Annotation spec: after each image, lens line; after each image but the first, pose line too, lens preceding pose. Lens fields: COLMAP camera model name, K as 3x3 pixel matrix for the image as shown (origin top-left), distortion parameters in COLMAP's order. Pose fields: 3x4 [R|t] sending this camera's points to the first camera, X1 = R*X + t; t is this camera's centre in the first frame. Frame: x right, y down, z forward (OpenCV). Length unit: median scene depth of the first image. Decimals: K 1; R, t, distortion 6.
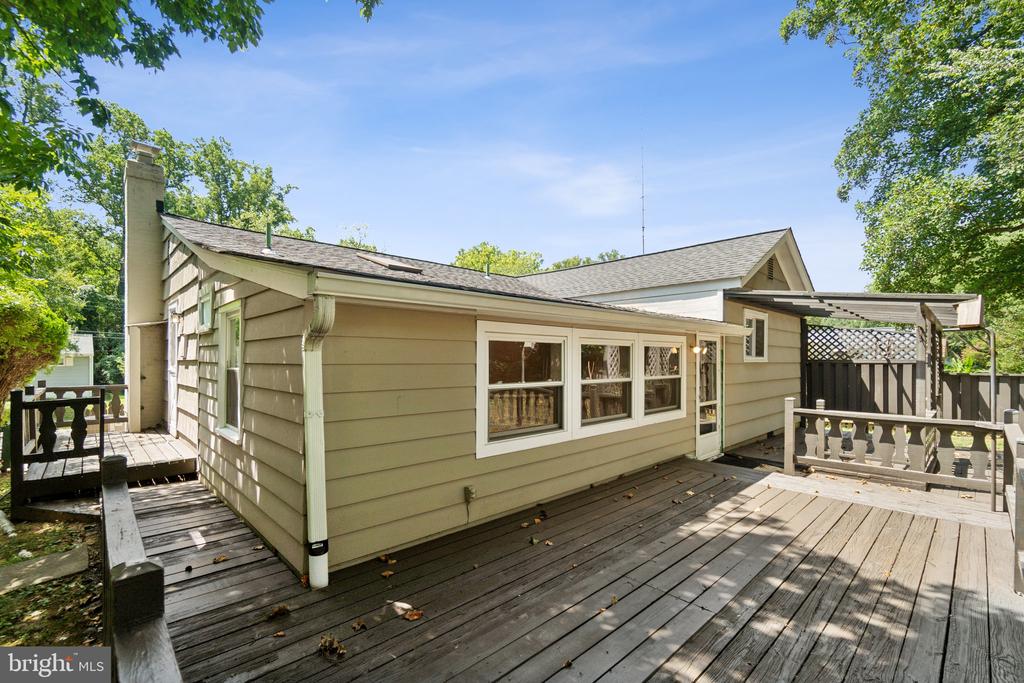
lens RADIAL K [[450.6, 0, 505.3], [0, 450.6, 358.5], [0, 0, 1]] dist [-0.001182, 0.000267]
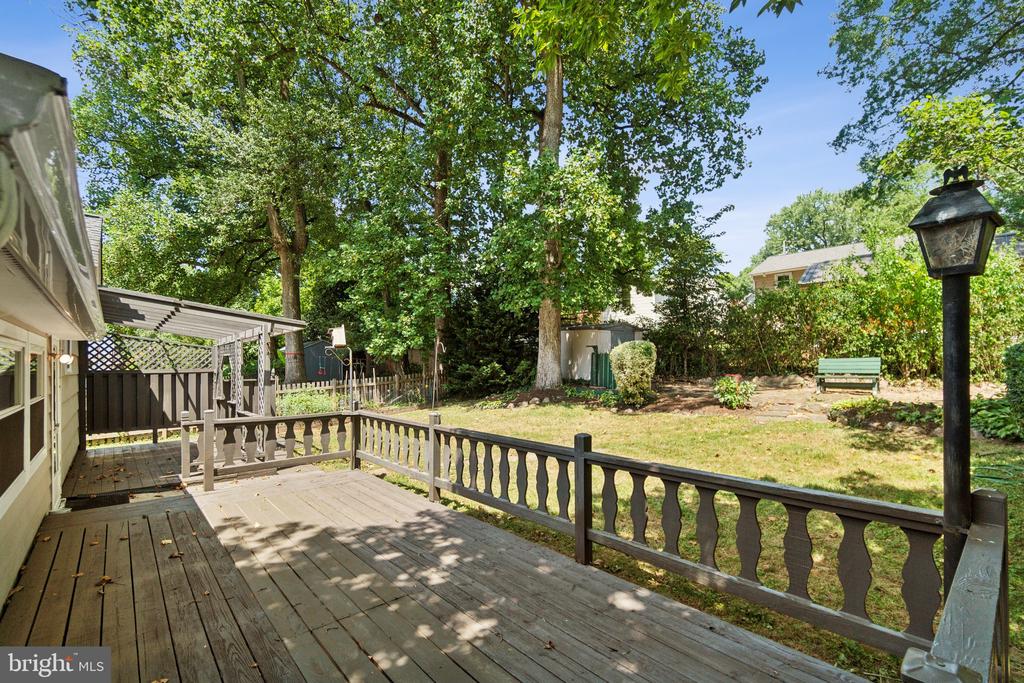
lens RADIAL K [[450.6, 0, 501.4], [0, 450.6, 363.6], [0, 0, 1]] dist [-0.001182, 0.000267]
pose [[0.046823, 0.003263, 0.998898, -0.428825], [0.006013, 0.999976, -0.003549, -0.007960], [-0.998885, 0.006173, 0.046802, 0.463765]]
